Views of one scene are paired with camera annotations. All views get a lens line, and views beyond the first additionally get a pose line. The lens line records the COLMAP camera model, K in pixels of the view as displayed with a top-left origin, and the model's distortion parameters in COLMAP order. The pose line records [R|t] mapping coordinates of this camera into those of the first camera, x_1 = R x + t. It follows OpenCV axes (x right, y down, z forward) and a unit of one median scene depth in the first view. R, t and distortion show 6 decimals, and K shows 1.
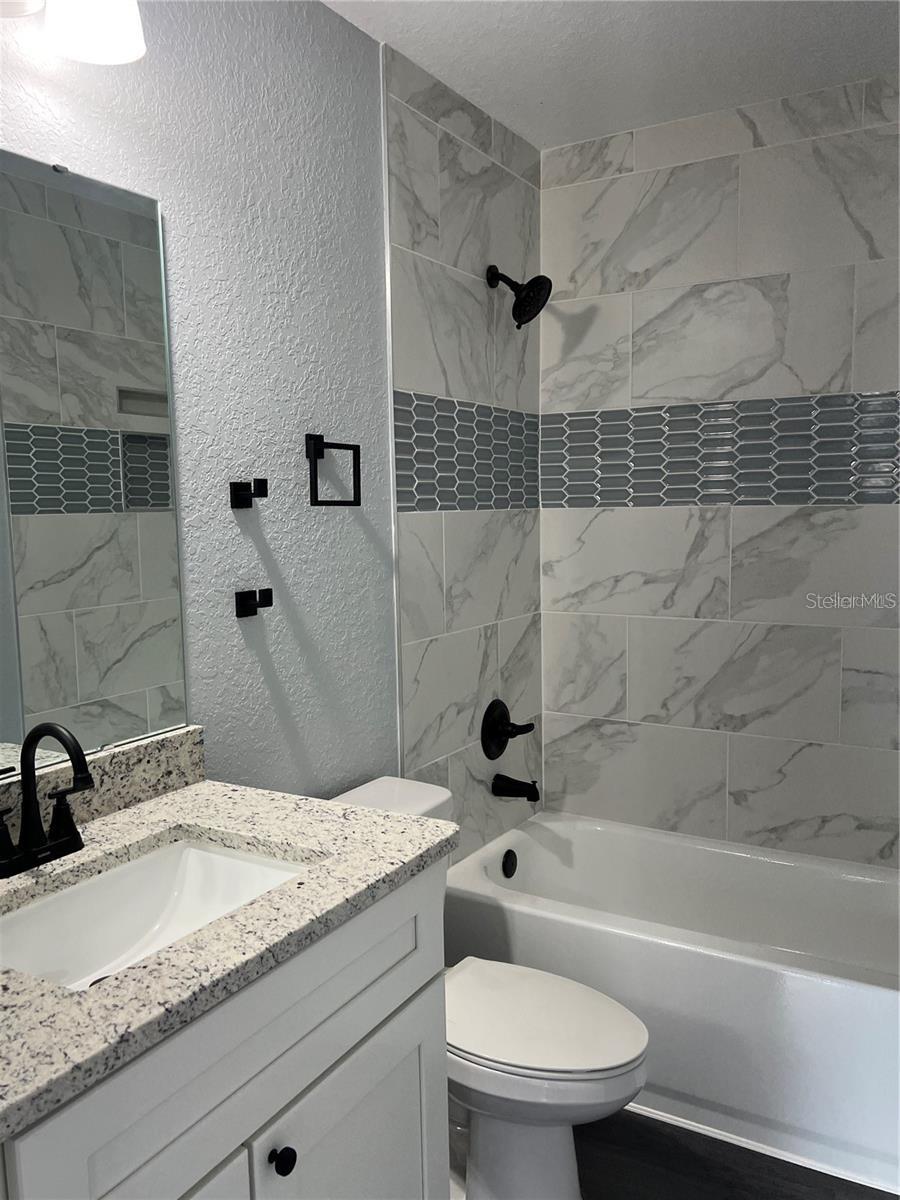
lens RADIAL K [[957.6, 0, 440.6], [0, 957.6, 605.5], [0, 0, 1]] dist [0.065376, -0.084765]
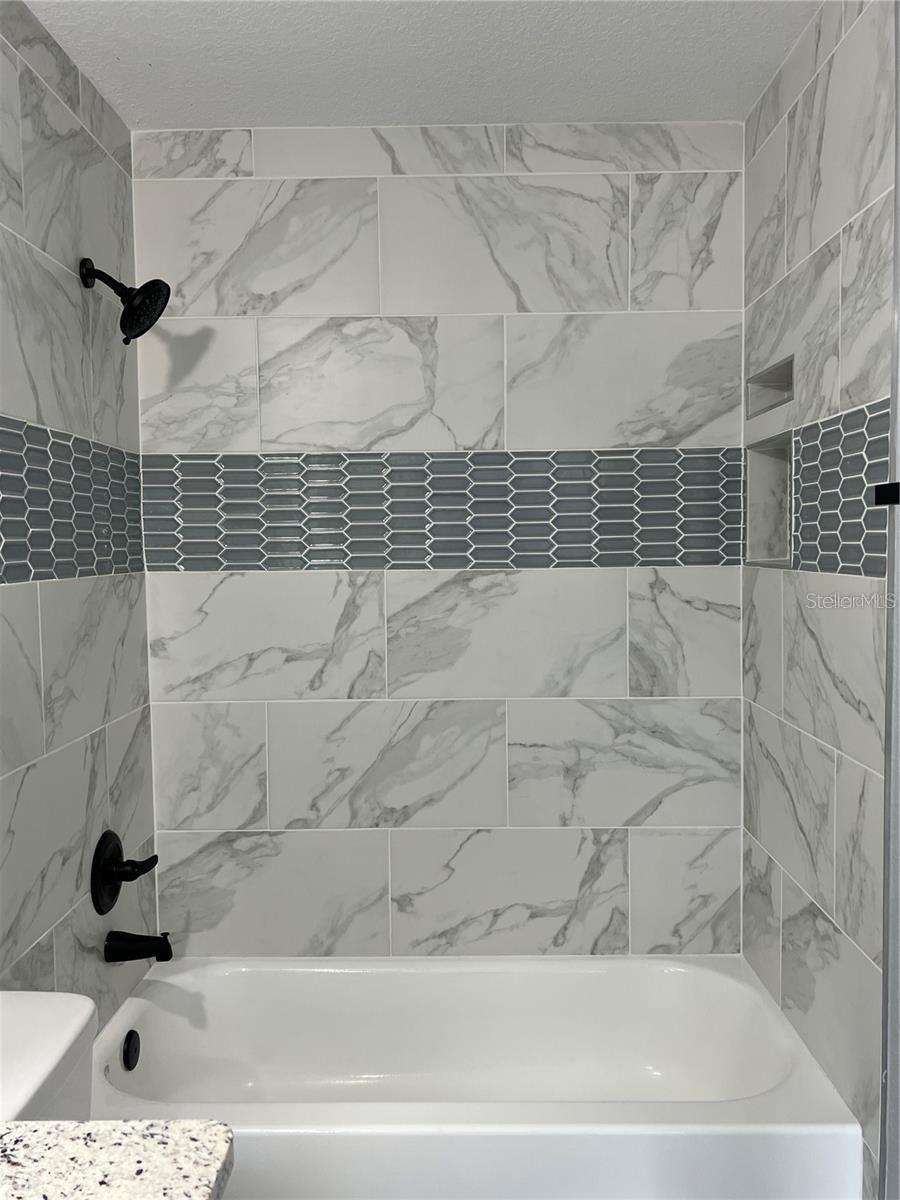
lens RADIAL K [[957.6, 0, 444.3], [0, 957.6, 592.2], [0, 0, 1]] dist [0.065376, -0.084765]
pose [[0.864719, -0.022415, 0.501755, -0.092266], [0.053012, 0.997497, -0.046798, -0.039546], [-0.499450, 0.067066, 0.863743, 0.220794]]
